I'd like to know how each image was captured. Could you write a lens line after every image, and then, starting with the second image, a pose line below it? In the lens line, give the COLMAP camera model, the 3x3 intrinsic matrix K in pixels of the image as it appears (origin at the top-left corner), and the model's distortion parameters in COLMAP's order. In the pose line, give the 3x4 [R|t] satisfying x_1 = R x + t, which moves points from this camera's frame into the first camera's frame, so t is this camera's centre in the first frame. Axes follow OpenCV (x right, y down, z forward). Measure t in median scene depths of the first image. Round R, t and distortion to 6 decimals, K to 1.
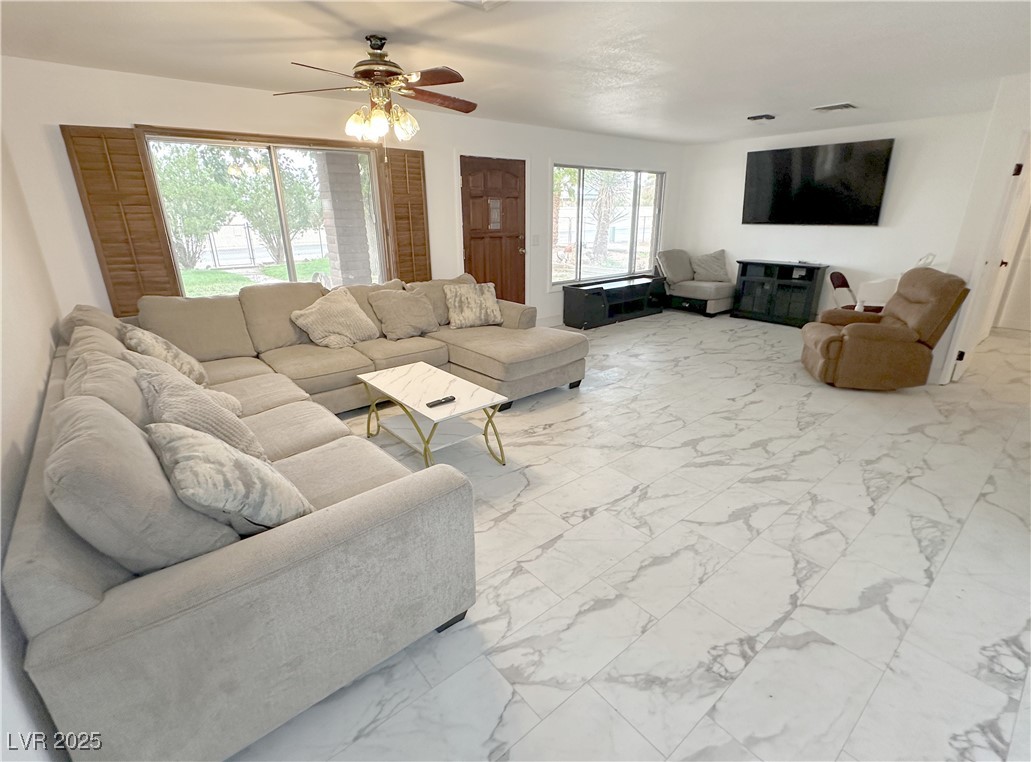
lens RADIAL K [[482.1, 0, 515.5], [0, 482.1, 381.0], [0, 0, 1]] dist [-0.002674, -0.000269]
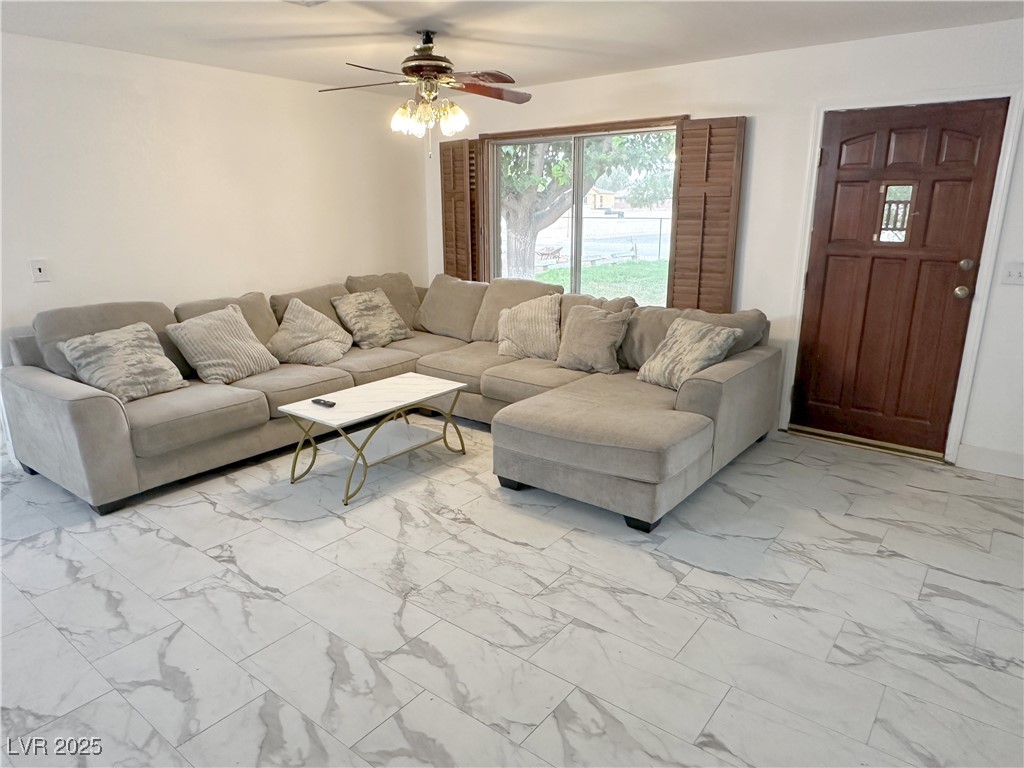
lens RADIAL K [[663.2, 0, 512.0], [0, 663.2, 384.0], [0, 0, 1]] dist [-0.002148, -0.001351]
pose [[0.213689, 0.259985, -0.941671, 0.990532], [-0.322474, 0.928677, 0.183220, -0.302195], [0.922143, 0.264512, 0.282287, 0.815650]]
